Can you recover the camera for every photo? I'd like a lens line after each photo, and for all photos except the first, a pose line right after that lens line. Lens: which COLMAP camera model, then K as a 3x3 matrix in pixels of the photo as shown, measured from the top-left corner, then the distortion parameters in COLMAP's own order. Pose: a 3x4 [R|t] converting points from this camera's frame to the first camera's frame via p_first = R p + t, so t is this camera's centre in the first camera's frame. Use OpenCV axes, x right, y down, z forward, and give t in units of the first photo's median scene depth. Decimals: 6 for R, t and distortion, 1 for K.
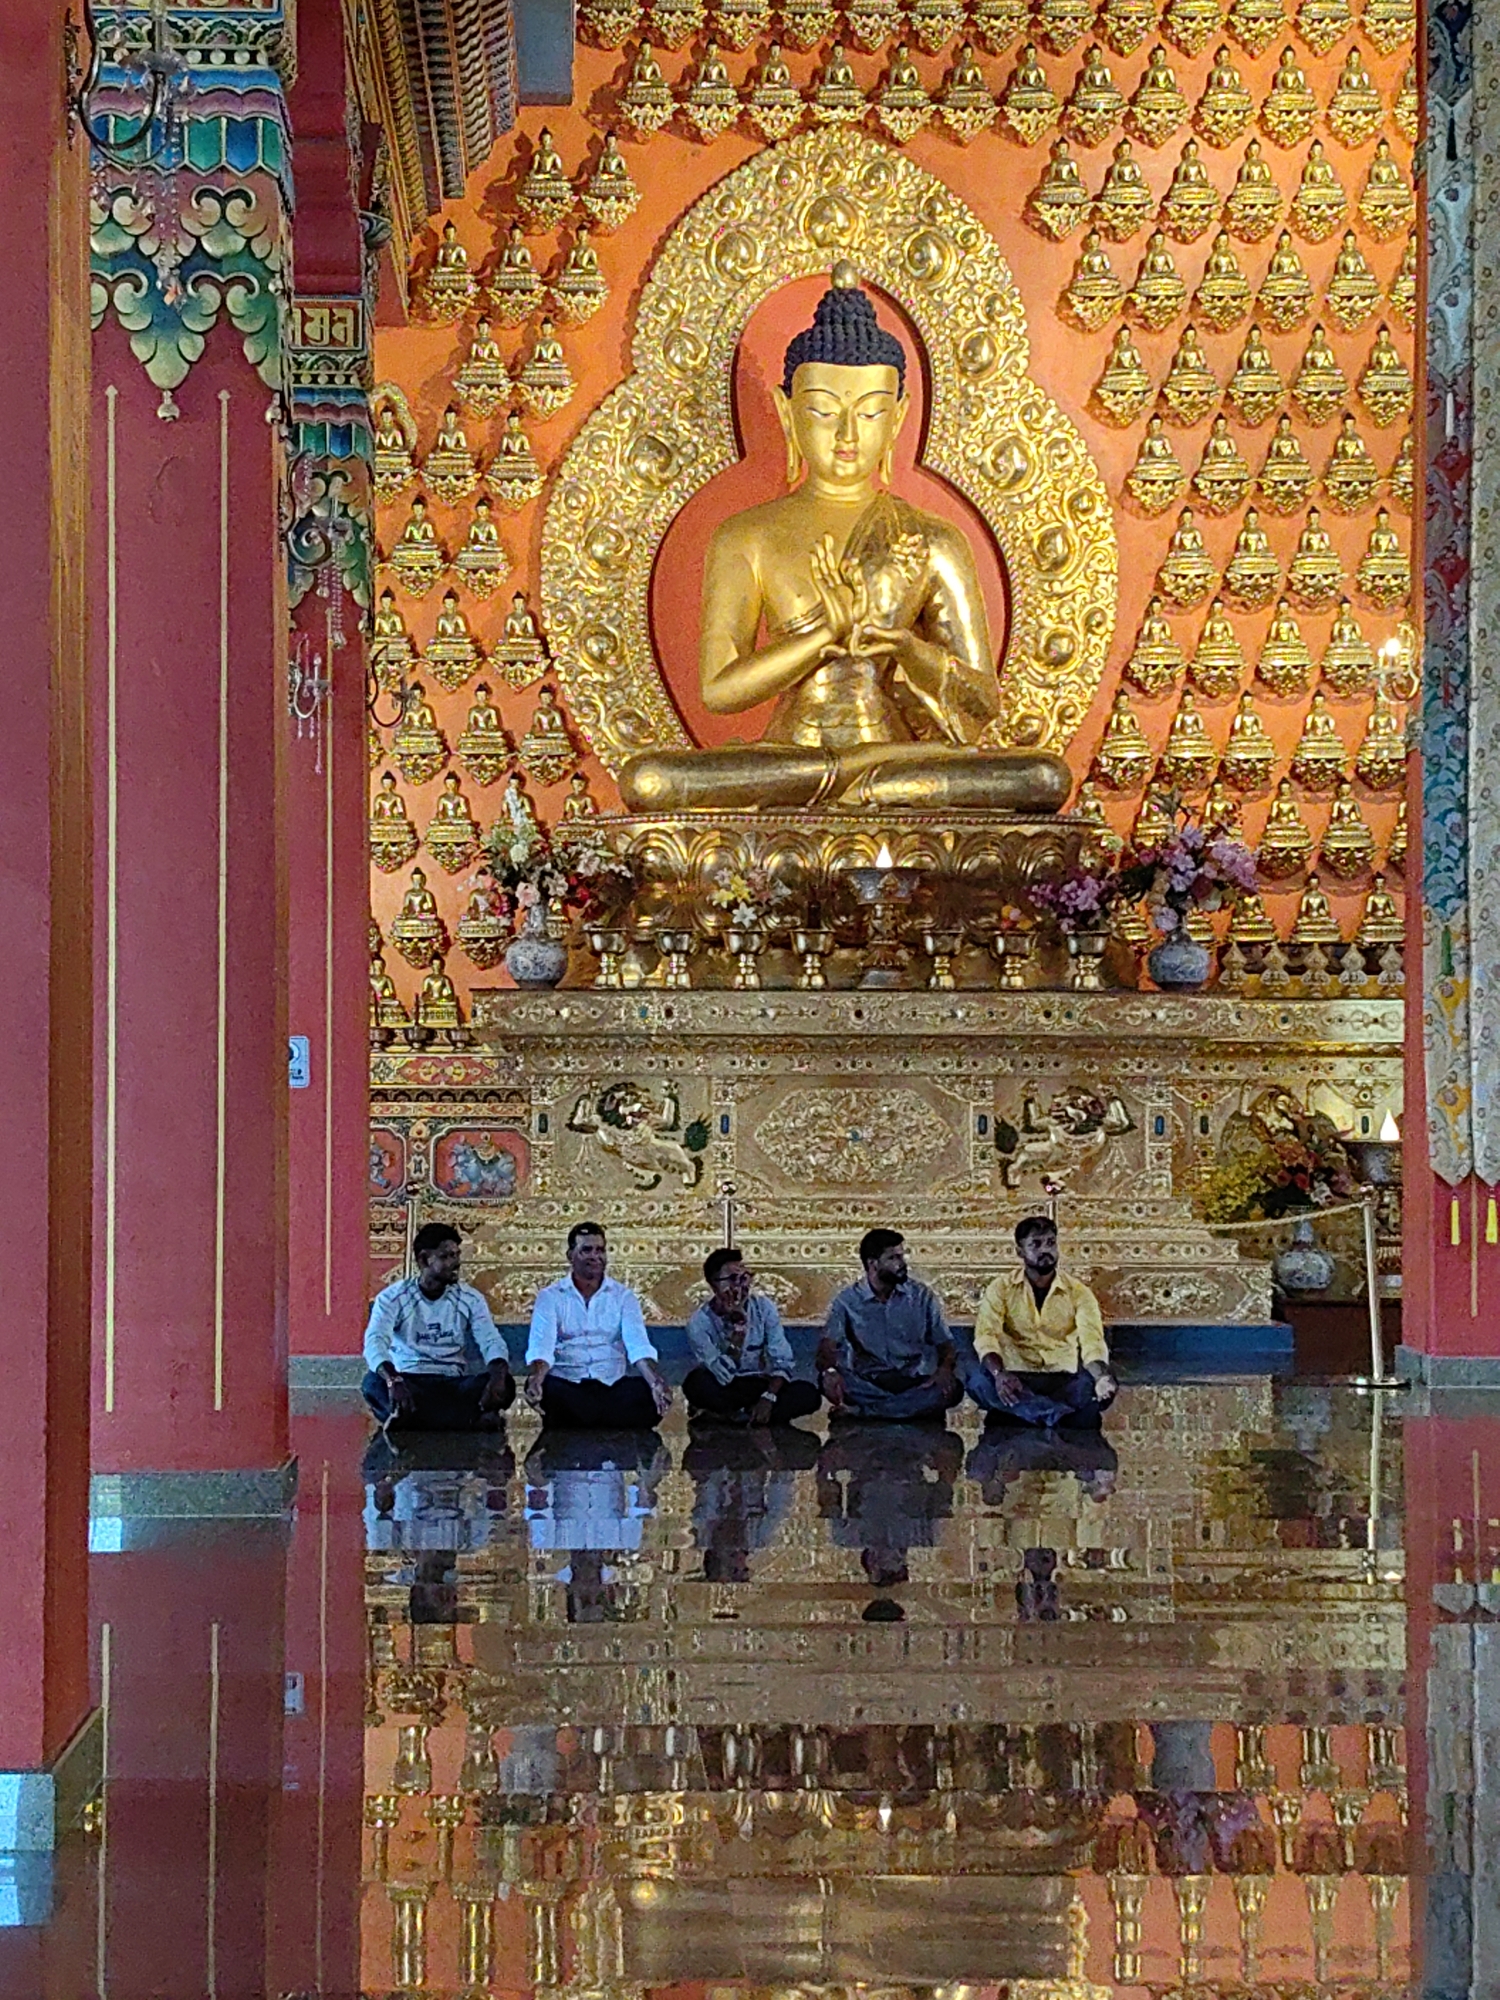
lens RADIAL K [[4324.4, 0, 750.0], [0, 4324.4, 1000.0], [0, 0, 1]] dist [0.373113, -2.382018]
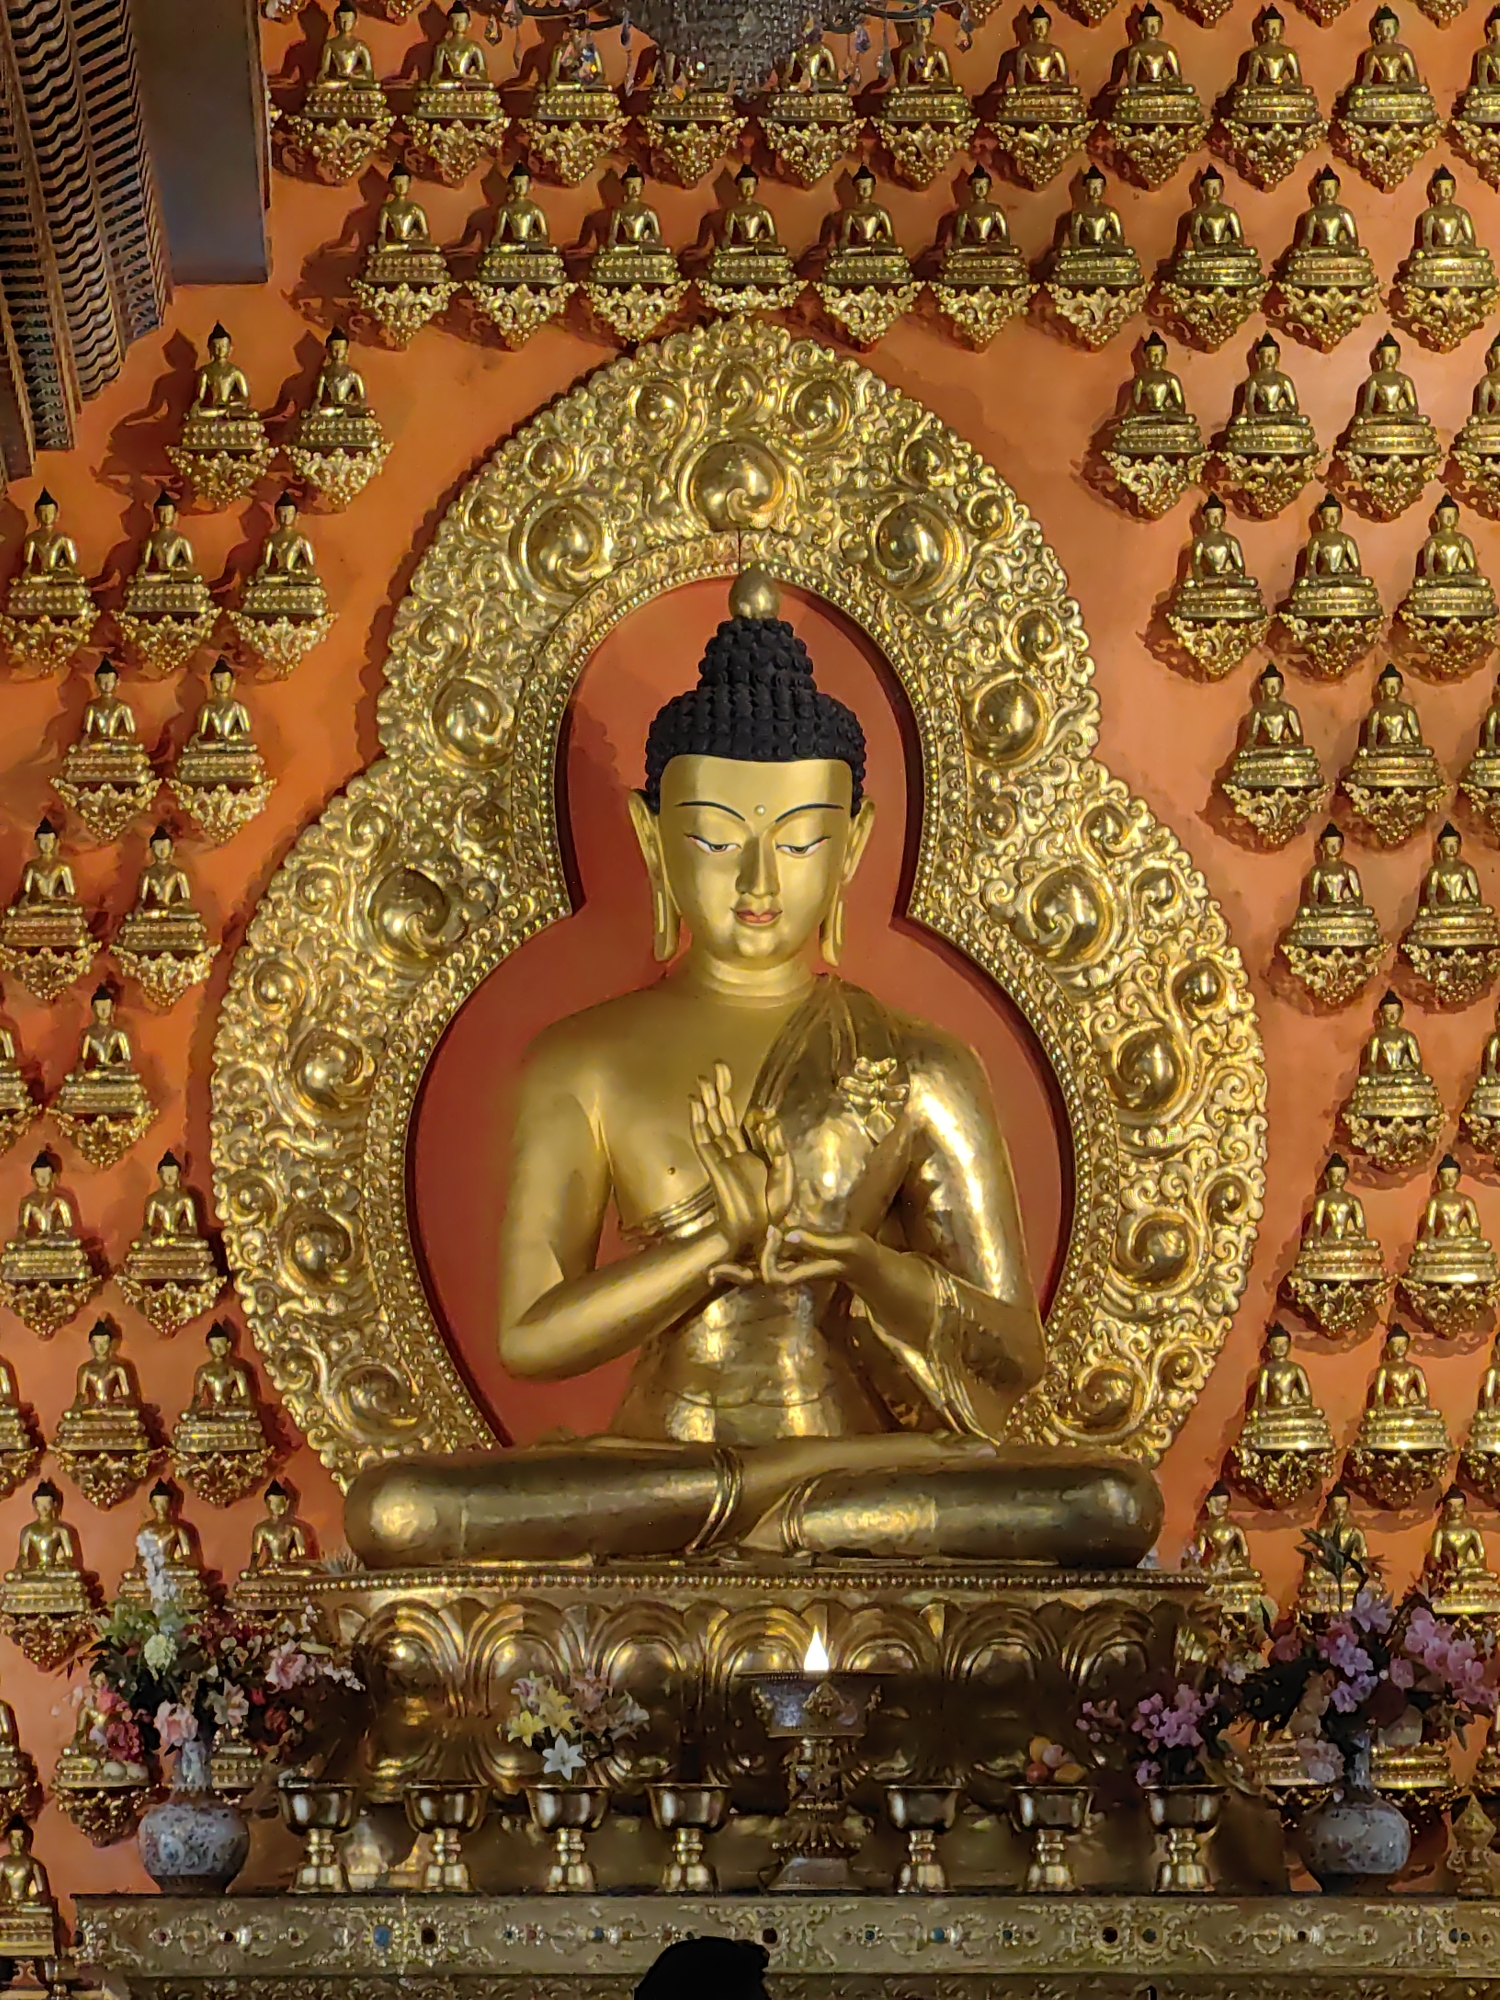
lens RADIAL K [[10464.3, 0, 750.0], [0, 10464.3, 1000.0], [0, 0, 1]] dist [0.205925, 1.528715]
pose [[0.999960, -0.005039, -0.007327, 0.029694], [0.004484, 0.997258, -0.073870, -0.015551], [0.007679, 0.073834, 0.997241, -0.317616]]
